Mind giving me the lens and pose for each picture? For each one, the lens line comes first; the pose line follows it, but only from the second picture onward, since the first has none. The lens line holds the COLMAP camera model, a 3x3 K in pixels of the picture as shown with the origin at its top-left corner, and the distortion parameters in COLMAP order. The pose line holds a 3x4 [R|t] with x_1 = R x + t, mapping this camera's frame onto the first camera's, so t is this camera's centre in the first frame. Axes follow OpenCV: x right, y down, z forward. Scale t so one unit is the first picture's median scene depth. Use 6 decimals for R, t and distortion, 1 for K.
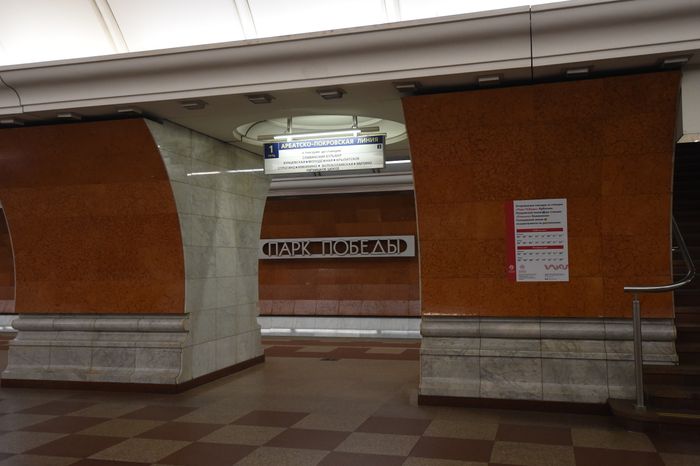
lens RADIAL K [[671.9, 0, 349.3], [0, 671.9, 233.7], [0, 0, 1]] dist [0.001189, 0.000000]
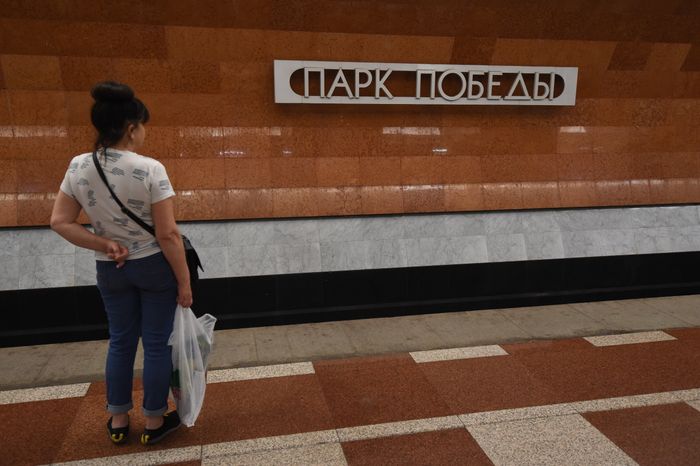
lens RADIAL K [[536.7, 0, 349.2], [0, 536.7, 233.3], [0, 0, 1]] dist [0.026566, -0.003609]
pose [[0.873479, -0.090867, 0.478306, -0.294232], [-0.042471, 0.964462, 0.260785, 0.026001], [-0.485005, -0.248104, 0.838579, 0.655534]]
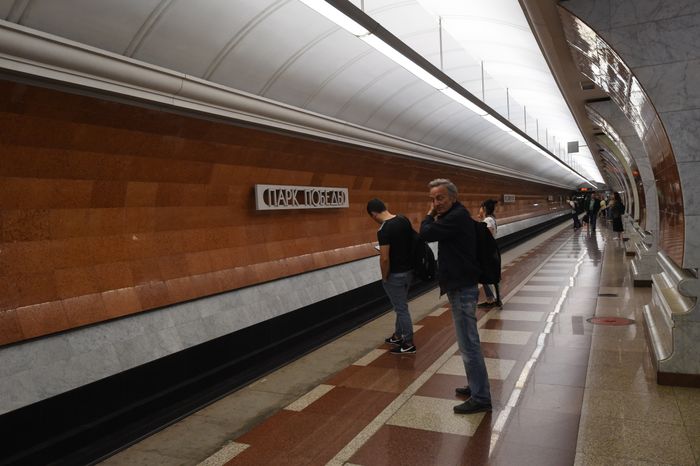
lens RADIAL K [[536.7, 0, 350.8], [0, 536.7, 232.1], [0, 0, 1]] dist [0.026566, -0.003609]
pose [[0.153919, -0.032125, 0.987561, -0.755915], [-0.000222, 0.999470, 0.032547, 0.044607], [-0.988083, -0.005228, 0.153830, 0.831922]]
